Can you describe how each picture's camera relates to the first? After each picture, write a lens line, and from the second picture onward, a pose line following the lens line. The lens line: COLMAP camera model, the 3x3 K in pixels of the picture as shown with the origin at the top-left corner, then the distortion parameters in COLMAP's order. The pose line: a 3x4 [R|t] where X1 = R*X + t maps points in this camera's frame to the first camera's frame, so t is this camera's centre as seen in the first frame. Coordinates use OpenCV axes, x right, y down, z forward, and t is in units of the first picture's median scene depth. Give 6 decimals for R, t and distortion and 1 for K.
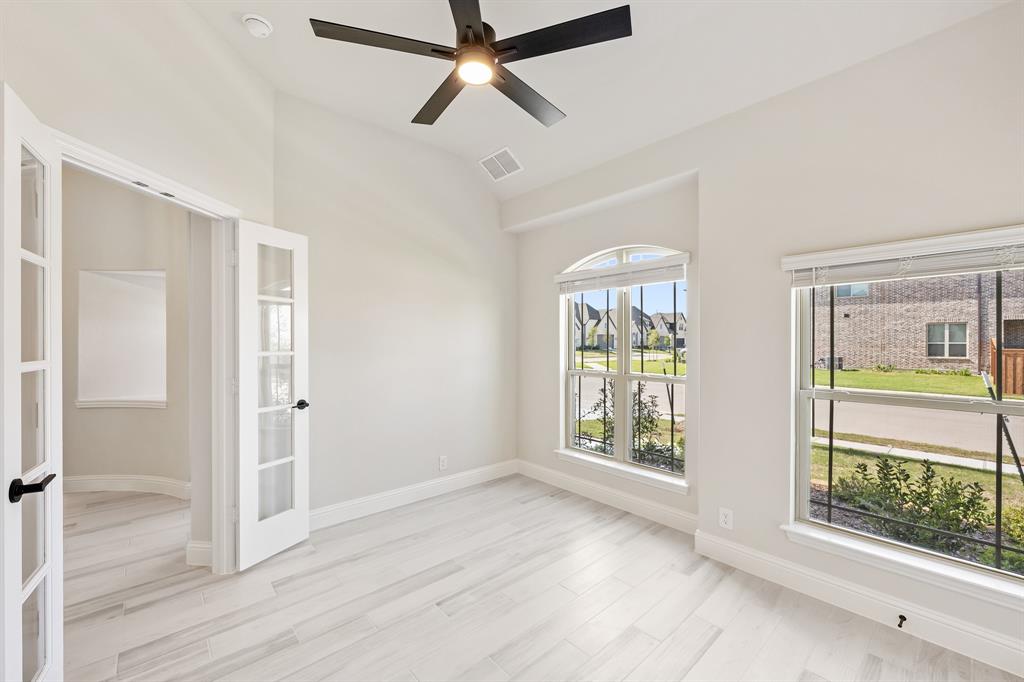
lens RADIAL K [[413.6, 0, 511.0], [0, 413.6, 343.5], [0, 0, 1]] dist [-0.001468, -0.000136]
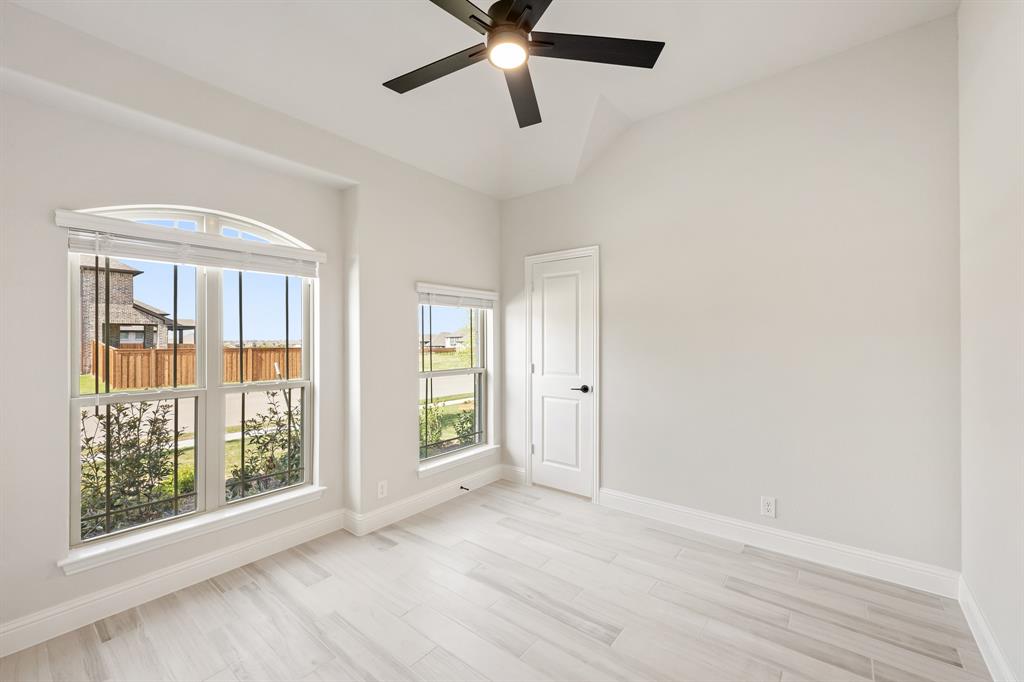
lens RADIAL K [[413.6, 0, 511.0], [0, 413.6, 343.5], [0, 0, 1]] dist [-0.001468, -0.000136]
pose [[-0.175653, -0.006702, 0.984429, -0.584947], [0.010681, 0.999905, 0.008714, -0.004778], [-0.984394, 0.012045, -0.175565, 0.679999]]
